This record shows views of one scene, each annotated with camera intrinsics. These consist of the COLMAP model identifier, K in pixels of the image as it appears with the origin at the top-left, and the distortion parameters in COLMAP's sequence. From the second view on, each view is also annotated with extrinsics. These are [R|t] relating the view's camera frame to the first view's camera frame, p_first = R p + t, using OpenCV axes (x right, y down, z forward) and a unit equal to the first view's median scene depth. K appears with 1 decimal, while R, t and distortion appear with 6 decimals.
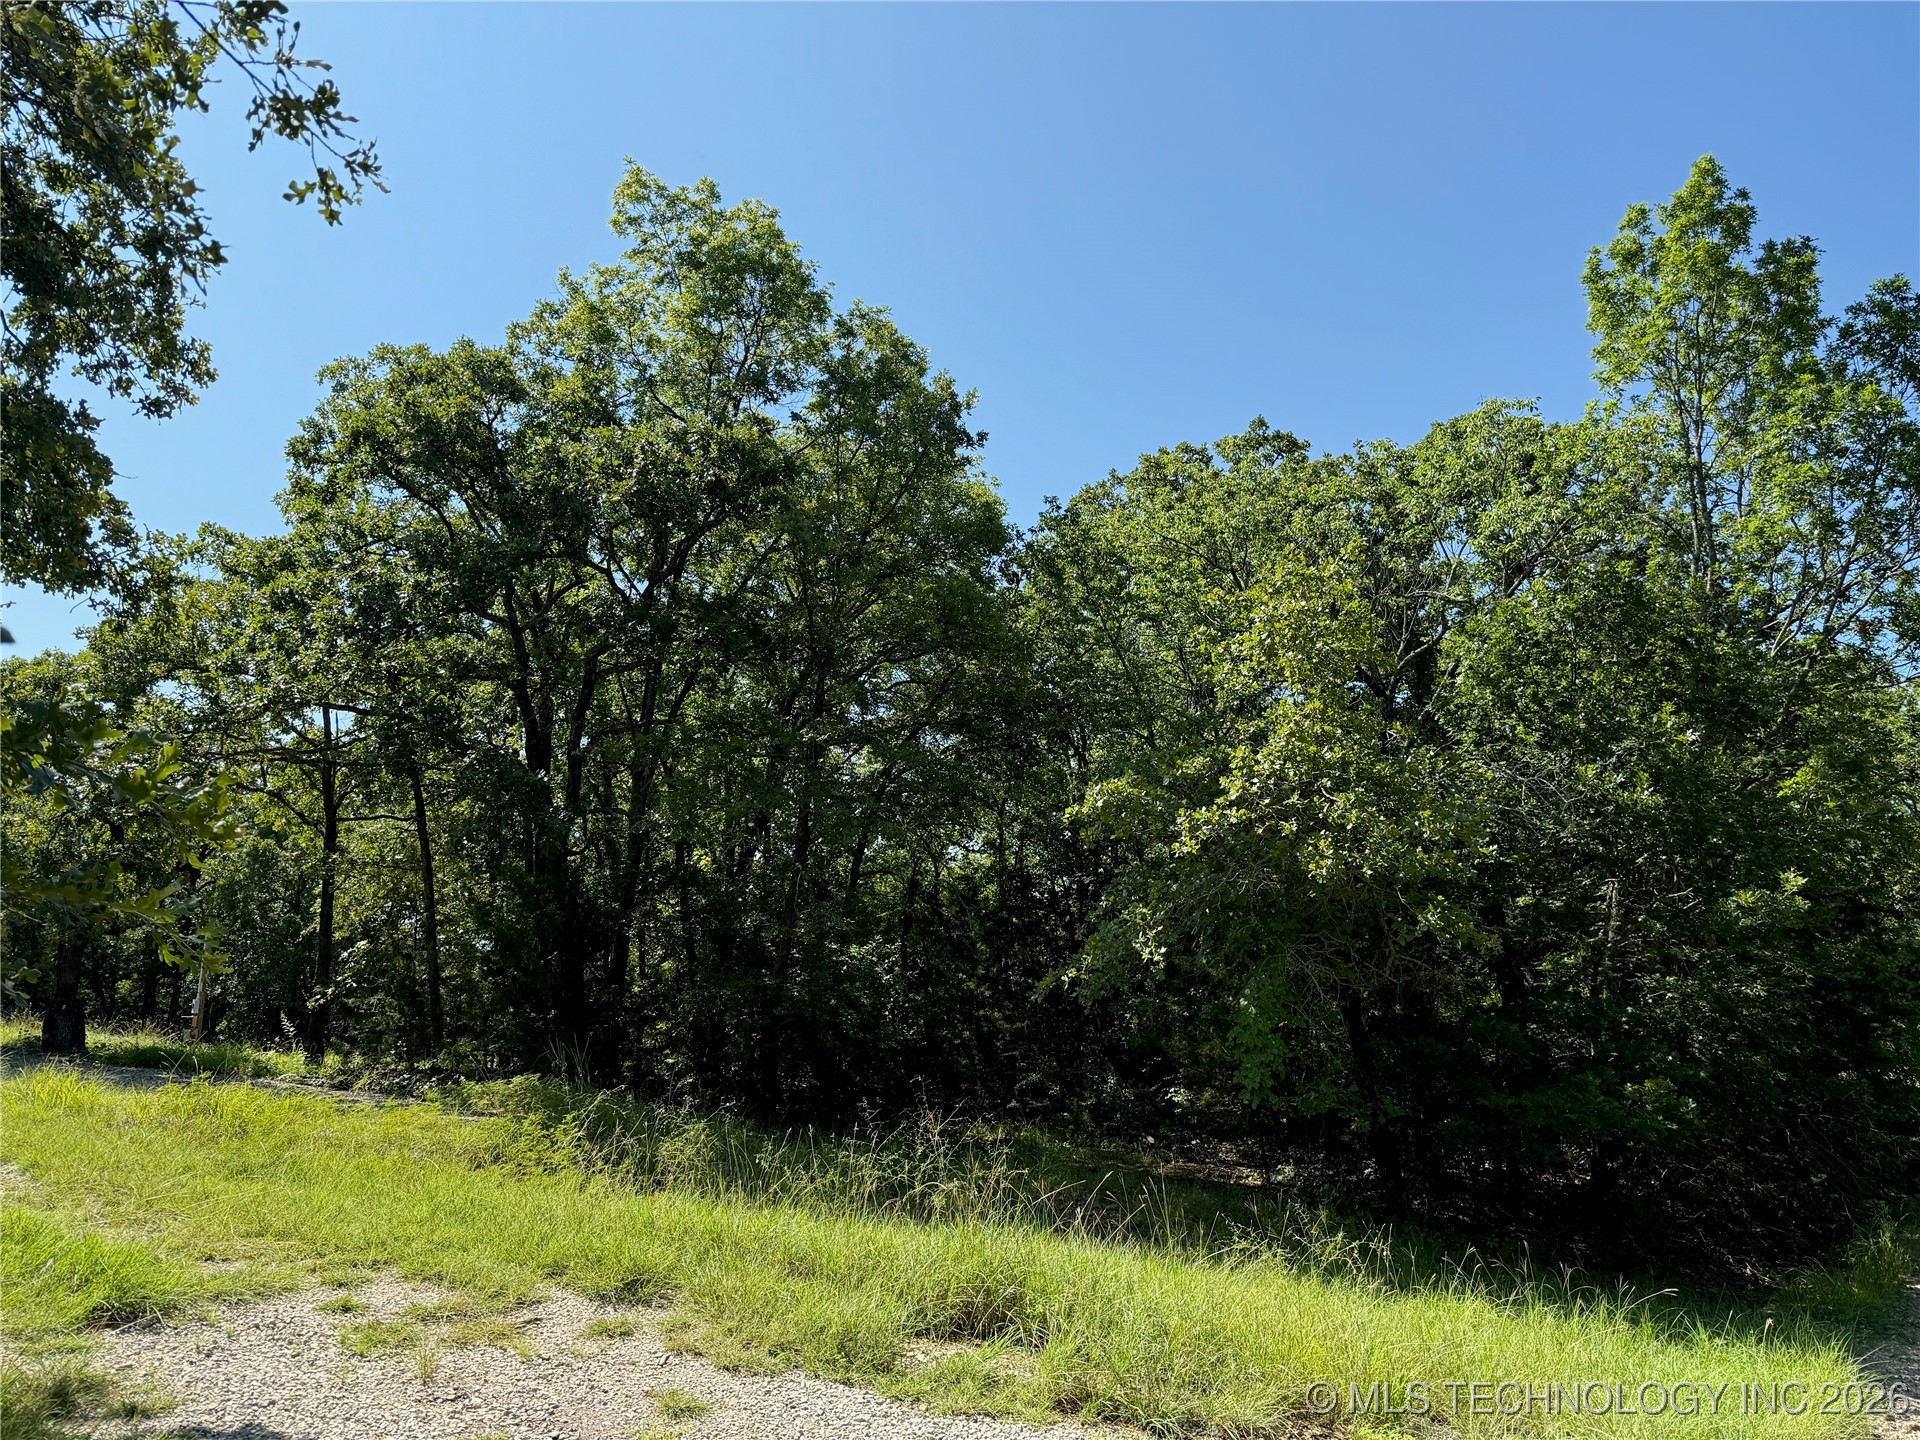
lens RADIAL K [[1533.3, 0, 893.6], [0, 1533.3, 717.9], [0, 0, 1]] dist [0.079489, -0.000764]
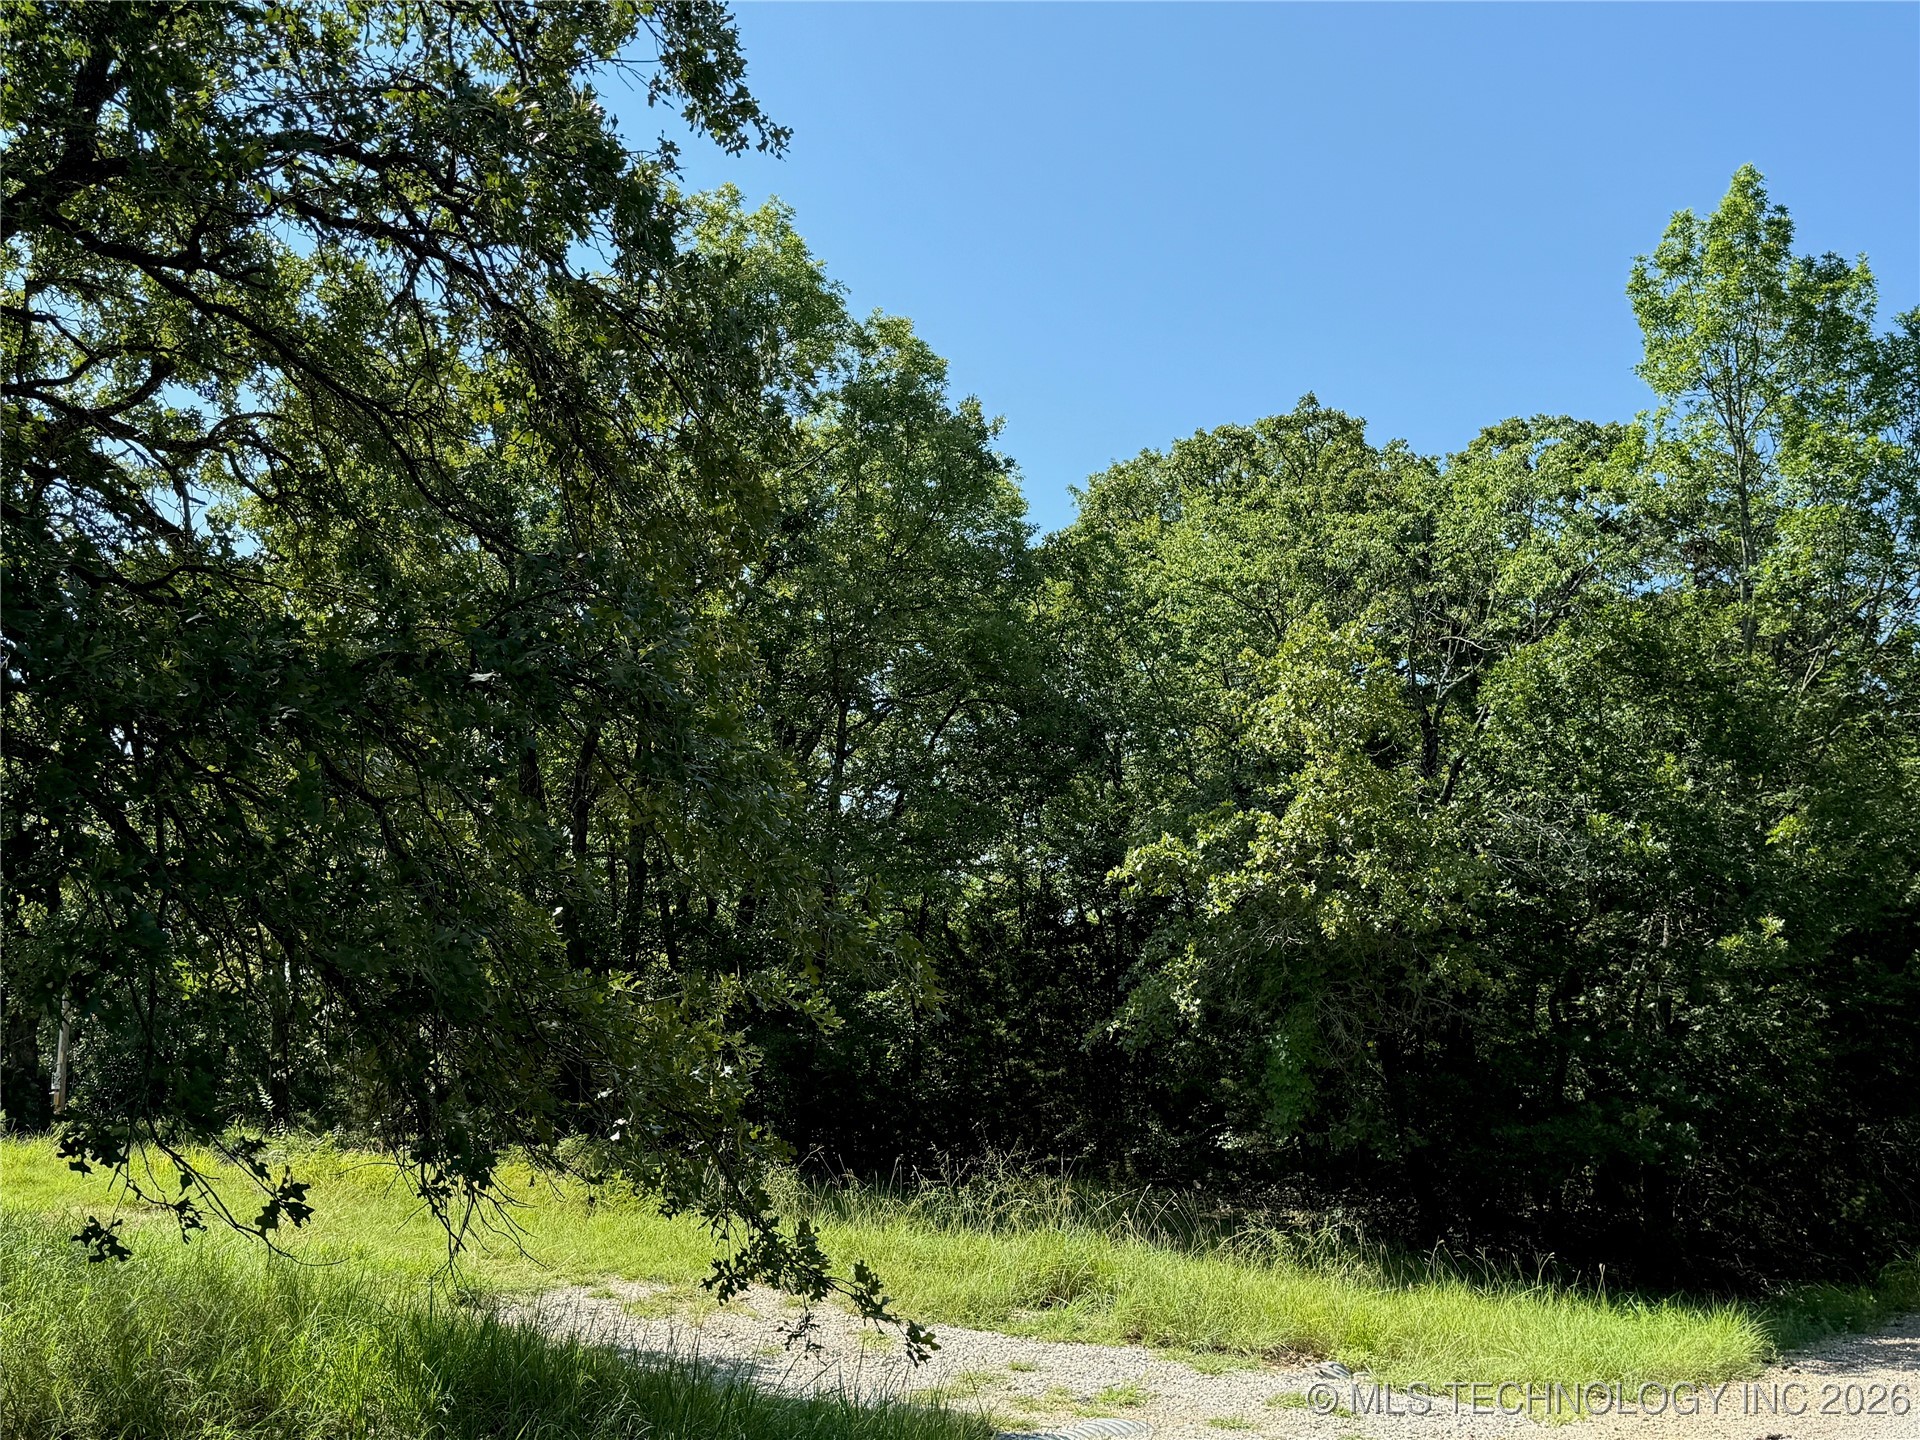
lens RADIAL K [[1918.1, 0, 960.0], [0, 1918.1, 720.0], [0, 0, 1]] dist [0.150788, -0.003921]
pose [[0.998969, -0.020594, 0.040459, -0.041642], [0.020072, 0.999710, 0.013278, -0.064454], [-0.040721, -0.012453, 0.999093, -0.325390]]
